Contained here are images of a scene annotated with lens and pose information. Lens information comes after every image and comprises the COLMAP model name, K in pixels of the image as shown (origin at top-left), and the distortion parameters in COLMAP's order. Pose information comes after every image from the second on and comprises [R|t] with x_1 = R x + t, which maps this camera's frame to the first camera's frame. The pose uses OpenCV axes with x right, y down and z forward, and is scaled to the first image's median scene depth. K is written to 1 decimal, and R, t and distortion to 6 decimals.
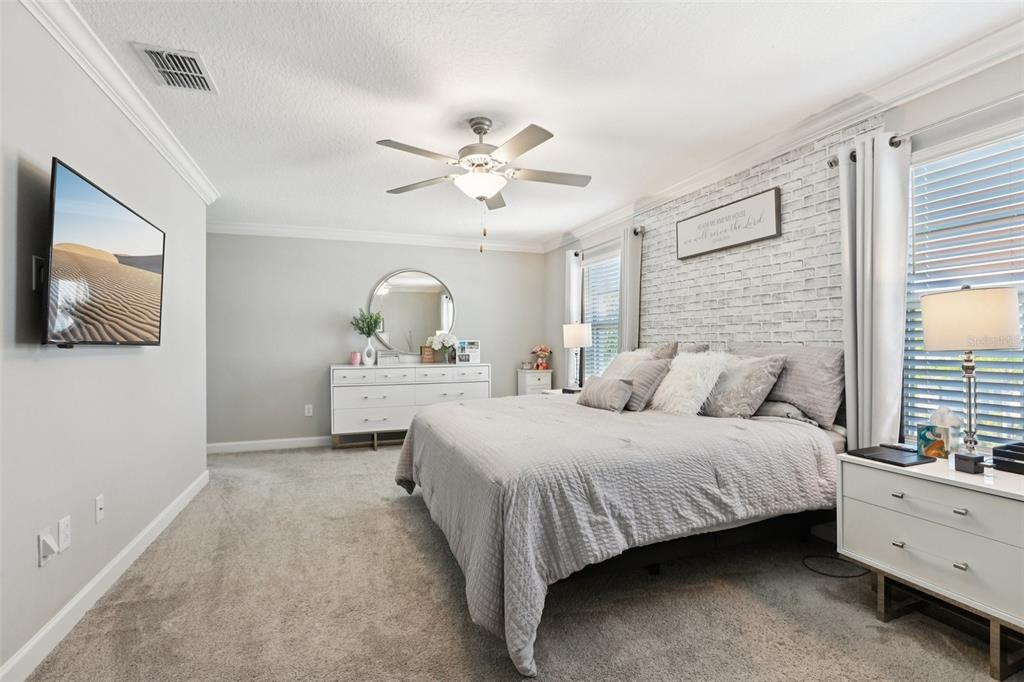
lens RADIAL K [[468.9, 0, 510.8], [0, 468.9, 337.4], [0, 0, 1]] dist [-0.024351, 0.011183]
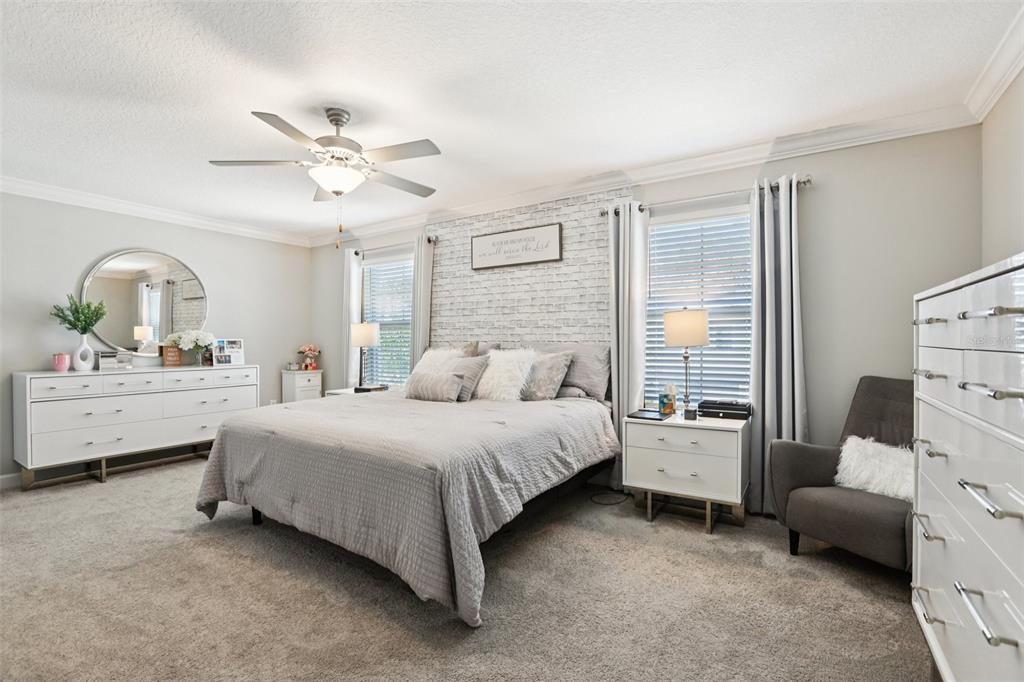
lens RADIAL K [[468.9, 0, 511.2], [0, 468.9, 339.0], [0, 0, 1]] dist [-0.024351, 0.011183]
pose [[0.817129, 0.005384, 0.576430, -0.325393], [-0.007688, 0.999969, 0.001558, 0.002347], [-0.576404, -0.005705, 0.817145, -0.000412]]
